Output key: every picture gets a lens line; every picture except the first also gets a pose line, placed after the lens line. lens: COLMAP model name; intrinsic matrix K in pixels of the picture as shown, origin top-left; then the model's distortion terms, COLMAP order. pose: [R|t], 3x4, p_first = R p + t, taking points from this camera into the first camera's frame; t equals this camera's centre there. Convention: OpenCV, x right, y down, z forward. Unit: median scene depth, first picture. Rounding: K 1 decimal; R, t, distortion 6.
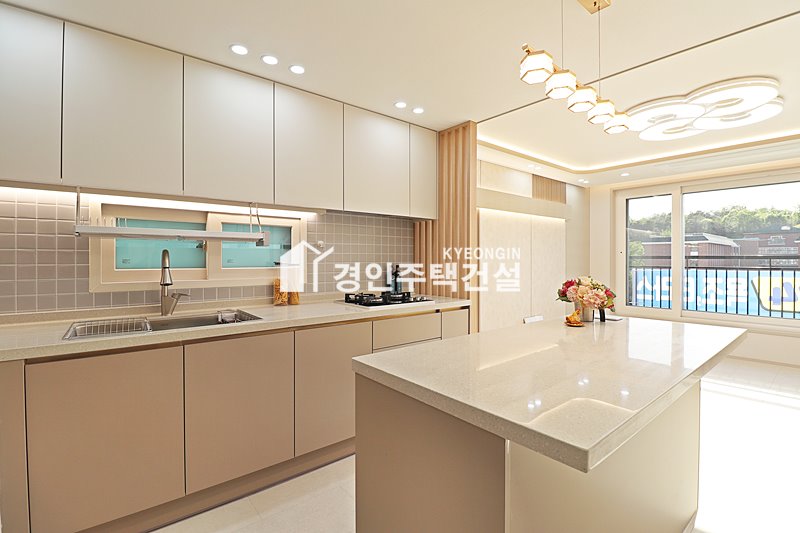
lens RADIAL K [[372.2, 0, 406.1], [0, 372.2, 260.4], [0, 0, 1]] dist [-0.002570, -0.010570]
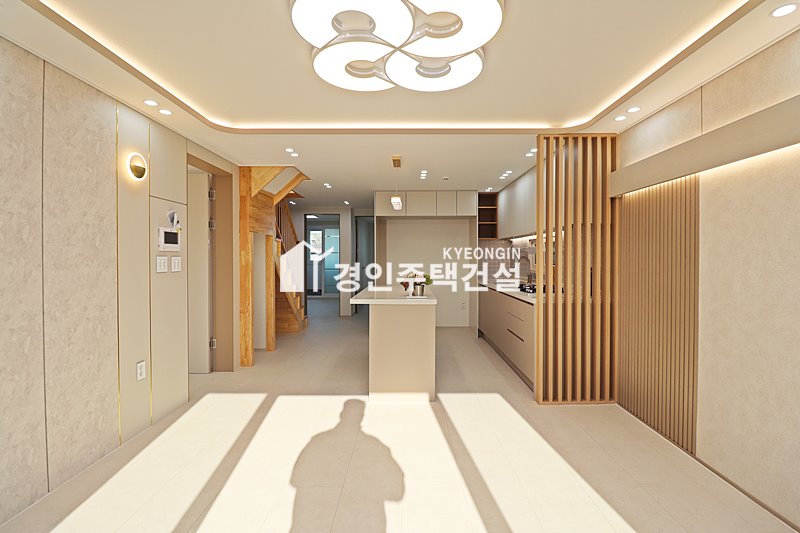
lens RADIAL K [[372.2, 0, 401.6], [0, 372.2, 263.1], [0, 0, 1]] dist [-0.002570, -0.010570]
pose [[-0.656269, 0.013829, -0.754400, 1.264705], [-0.000338, 0.999827, 0.018622, -0.021314], [0.754527, 0.012476, -0.656151, 1.418828]]
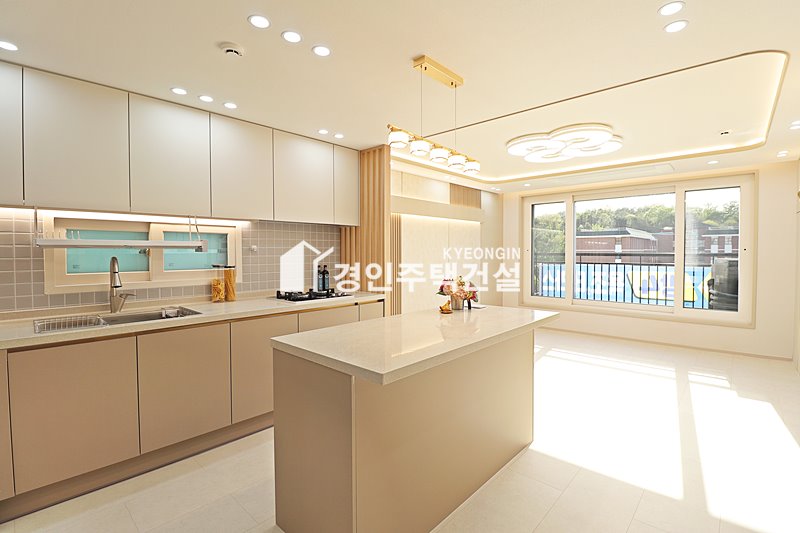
lens RADIAL K [[372.2, 0, 404.9], [0, 372.2, 261.3], [0, 0, 1]] dist [-0.002570, -0.010570]
pose [[0.990707, -0.005342, 0.135910, 0.072264], [0.002443, 0.999766, 0.021489, -0.026187], [-0.135993, -0.020957, 0.990488, -0.199084]]
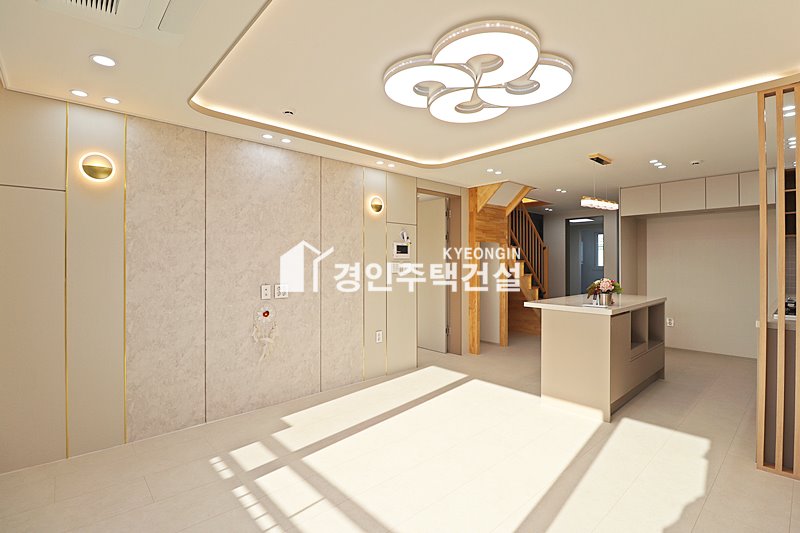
lens RADIAL K [[372.2, 0, 400.1], [0, 372.2, 265.6], [0, 0, 1]] dist [-0.002570, -0.010570]
pose [[-0.999521, 0.003857, -0.030695, 0.962874], [0.003566, 0.999948, 0.009542, -0.021765], [0.030731, 0.009428, -0.999483, 1.746434]]
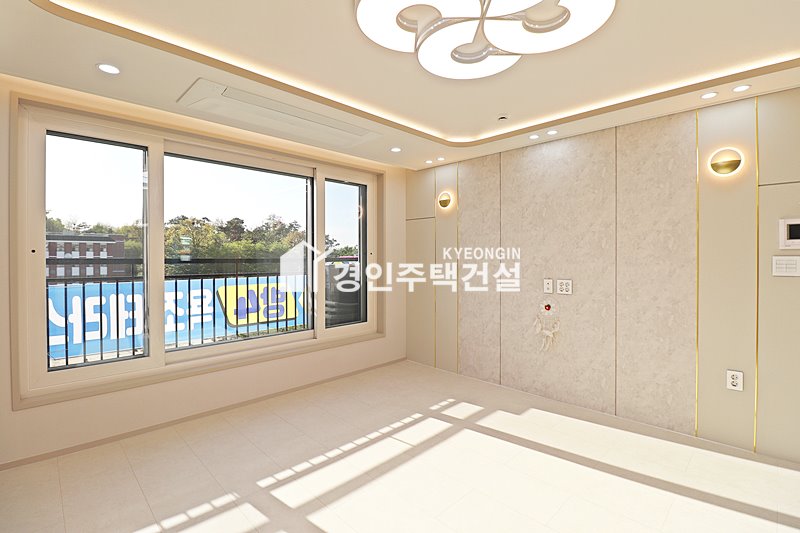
lens RADIAL K [[372.2, 0, 407.6], [0, 372.2, 260.6], [0, 0, 1]] dist [-0.002570, -0.010570]
pose [[-0.084118, -0.005991, 0.996438, 0.232020], [0.005502, 0.999964, 0.006477, -0.020770], [-0.996441, 0.006027, -0.084082, 1.146560]]
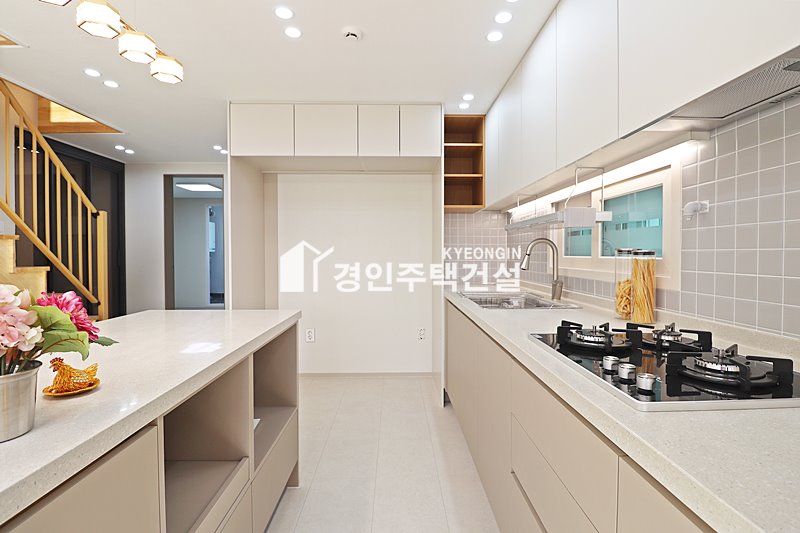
lens RADIAL K [[372.2, 0, 404.6], [0, 372.2, 254.7], [0, 0, 1]] dist [-0.002570, -0.010570]
pose [[-0.618743, -0.000956, -0.785593, 0.334118], [-0.004310, 0.999988, 0.002178, 0.012316], [0.785582, 0.004734, -0.618740, 0.949681]]
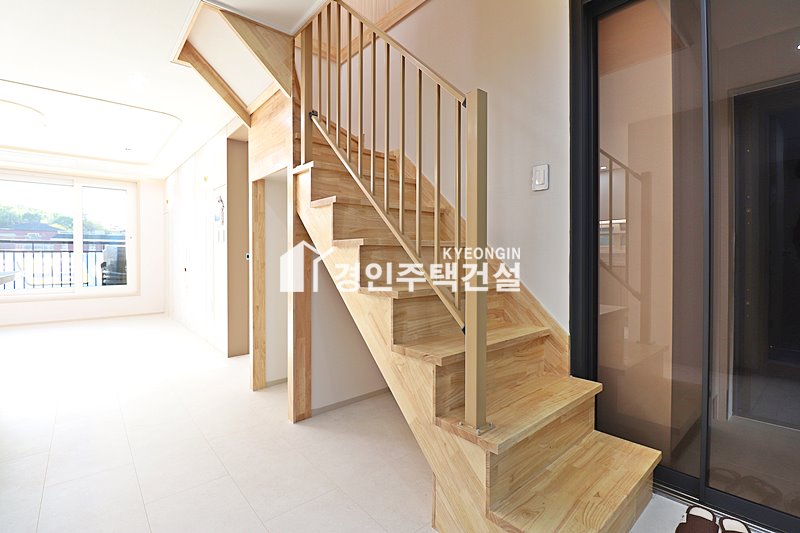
lens RADIAL K [[372.2, 0, 401.8], [0, 372.2, 261.3], [0, 0, 1]] dist [-0.002570, -0.010570]
pose [[-0.006761, -0.012811, 0.999895, -0.411459], [0.005606, 0.999902, 0.012849, 0.077999], [-0.999961, 0.005692, -0.006689, -0.376514]]
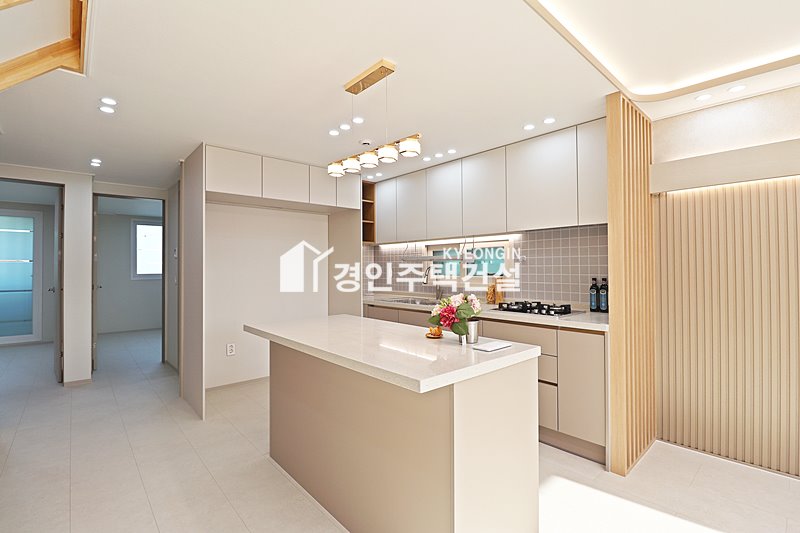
lens RADIAL K [[372.2, 0, 405.0], [0, 372.2, 261.4], [0, 0, 1]] dist [-0.002570, -0.010570]
pose [[0.034945, -0.020733, -0.999174, 0.929853], [0.000699, 0.999785, -0.020721, -0.009637], [0.999389, 0.000026, 0.034952, 0.545324]]
